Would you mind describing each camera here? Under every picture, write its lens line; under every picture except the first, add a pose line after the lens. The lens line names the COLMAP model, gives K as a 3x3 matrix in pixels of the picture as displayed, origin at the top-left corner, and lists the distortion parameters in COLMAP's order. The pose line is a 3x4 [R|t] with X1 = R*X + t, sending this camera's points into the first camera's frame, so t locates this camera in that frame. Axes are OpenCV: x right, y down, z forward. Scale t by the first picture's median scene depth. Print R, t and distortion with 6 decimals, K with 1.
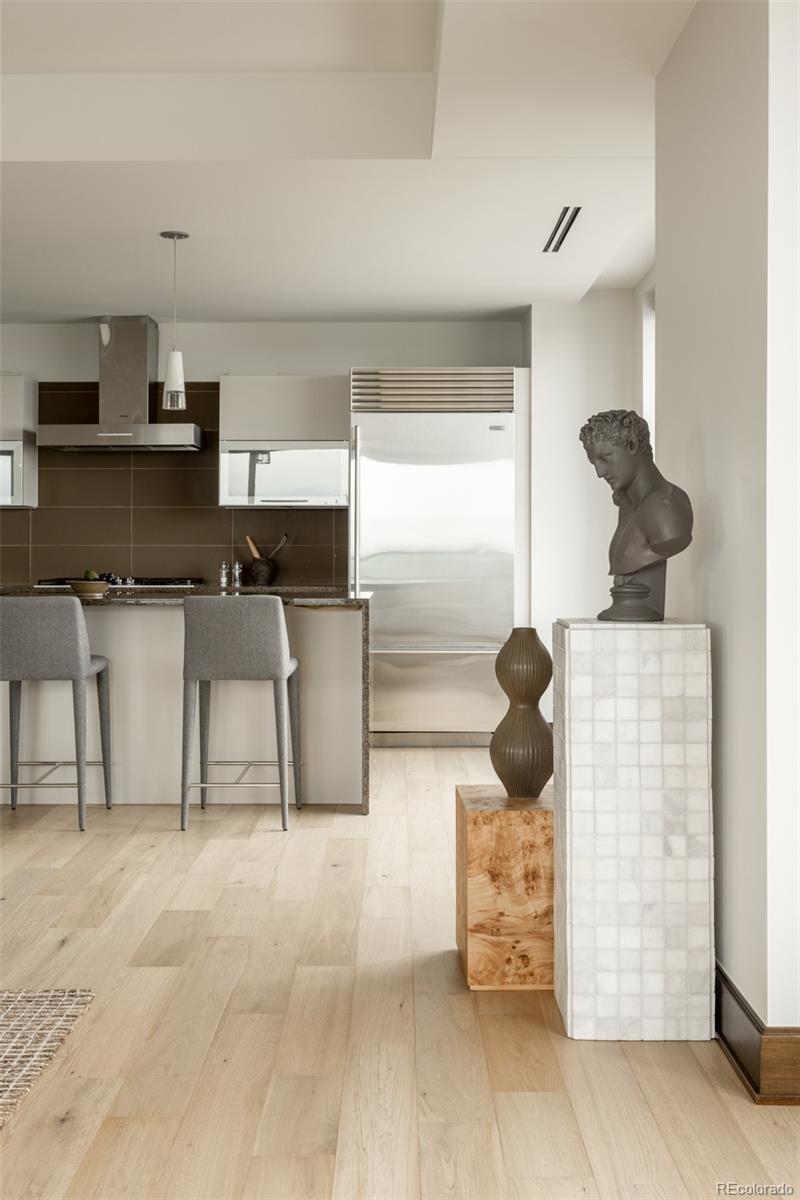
lens RADIAL K [[1477.9, 0, 412.5], [0, 1477.9, 521.0], [0, 0, 1]] dist [-0.020933, 0.000000]
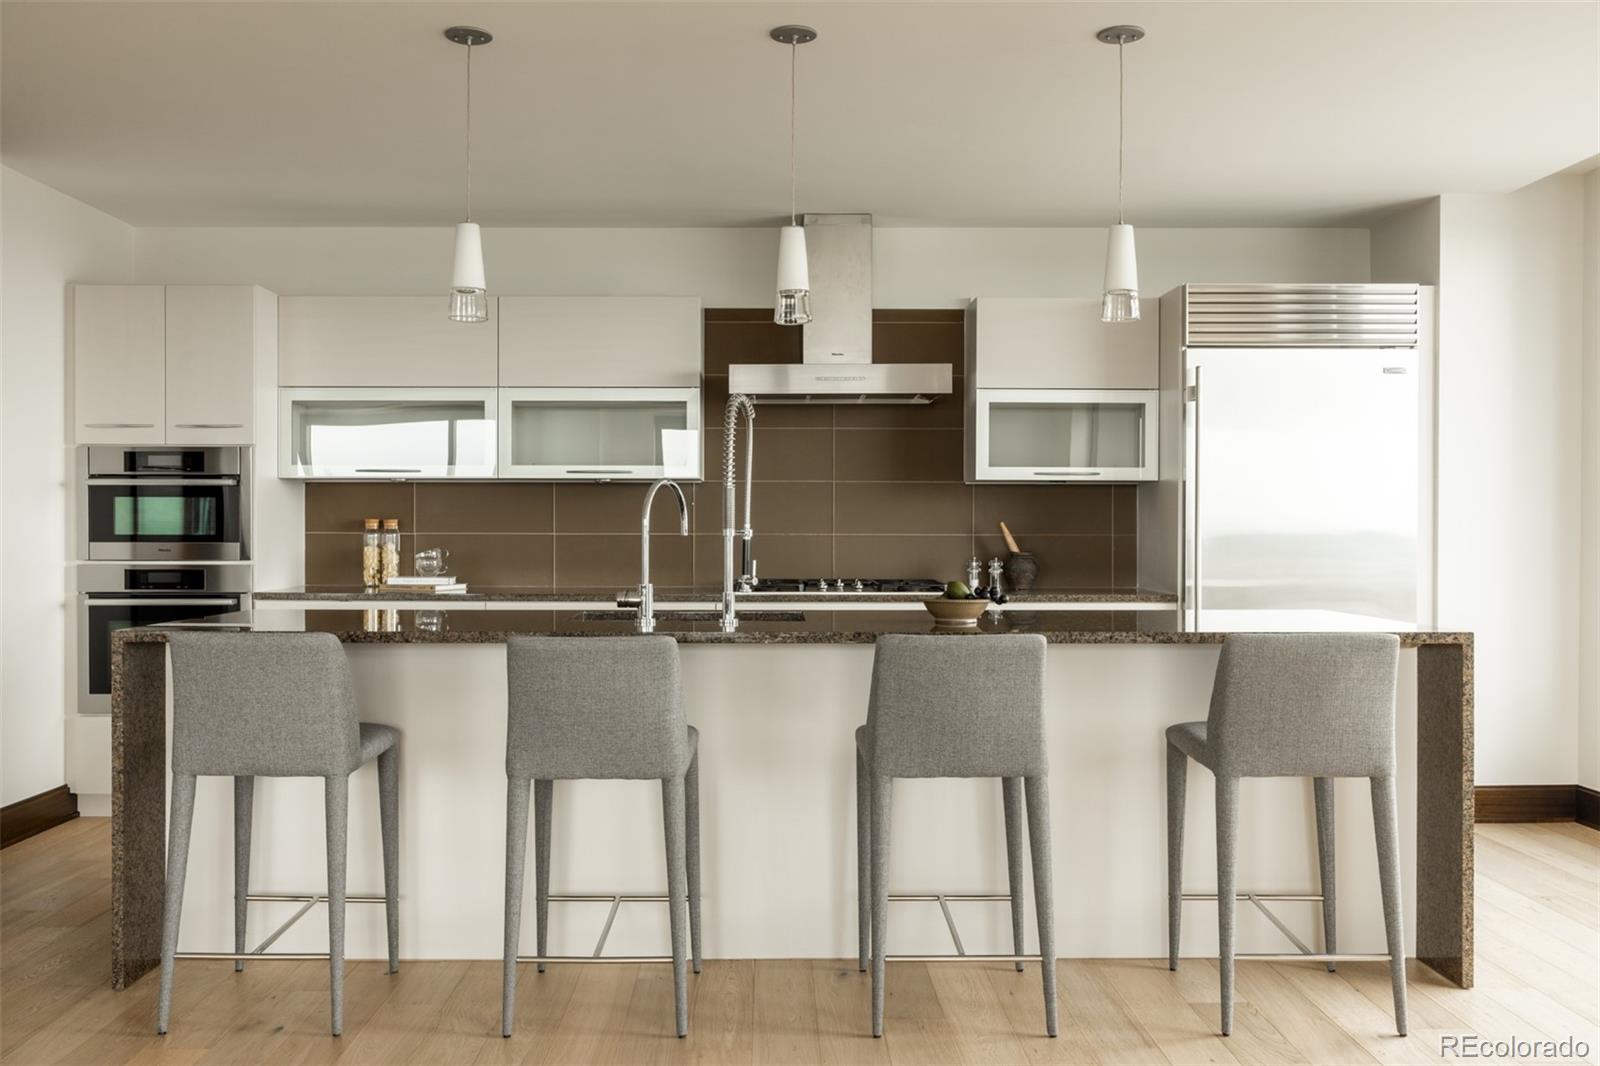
lens RADIAL K [[1454.3, 0, 796.3], [0, 1454.3, 538.5], [0, 0, 1]] dist [-0.007235, 0.000000]
pose [[0.999927, 0.001840, 0.011914, -0.547209], [-0.002174, 0.999603, 0.028099, -0.003535], [-0.011858, -0.028123, 0.999534, 0.715681]]
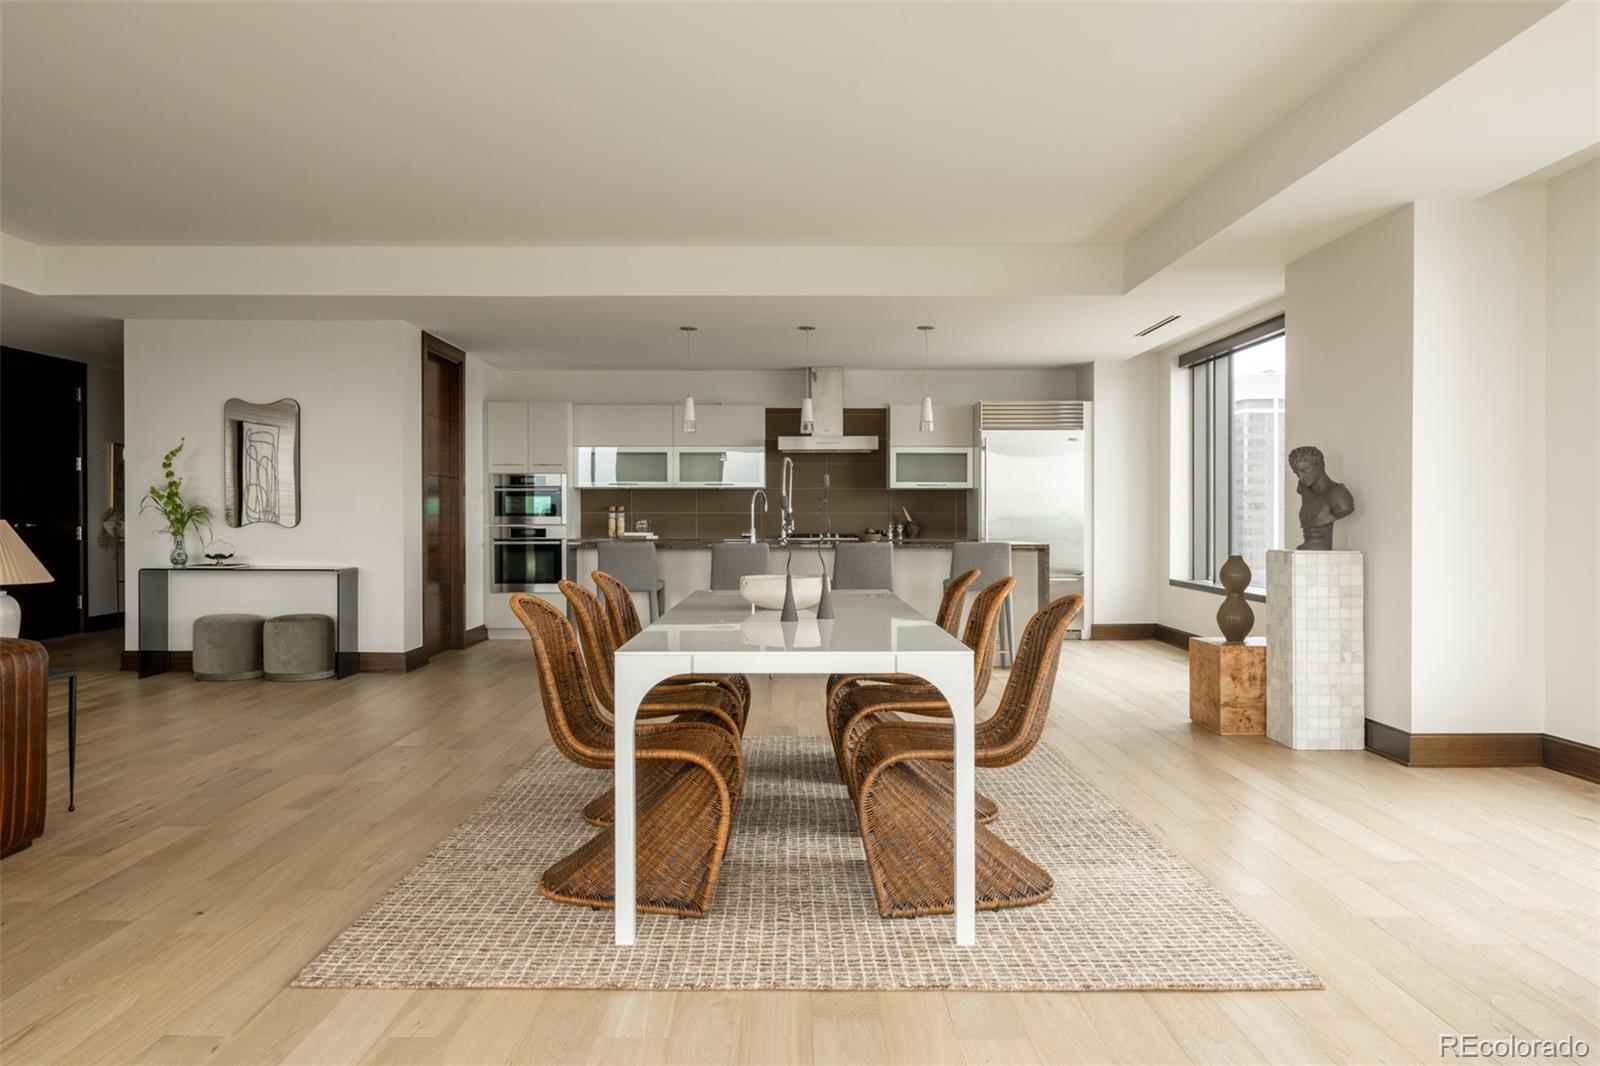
lens RADIAL K [[1174.8, 0, 802.0], [0, 1174.8, 520.5], [0, 0, 1]] dist [-0.000403, 0.000678]
pose [[0.999965, 0.000732, 0.008279, -0.569186], [-0.000921, 0.999737, 0.022905, -0.009980], [-0.008260, -0.022911, 0.999703, -0.611648]]
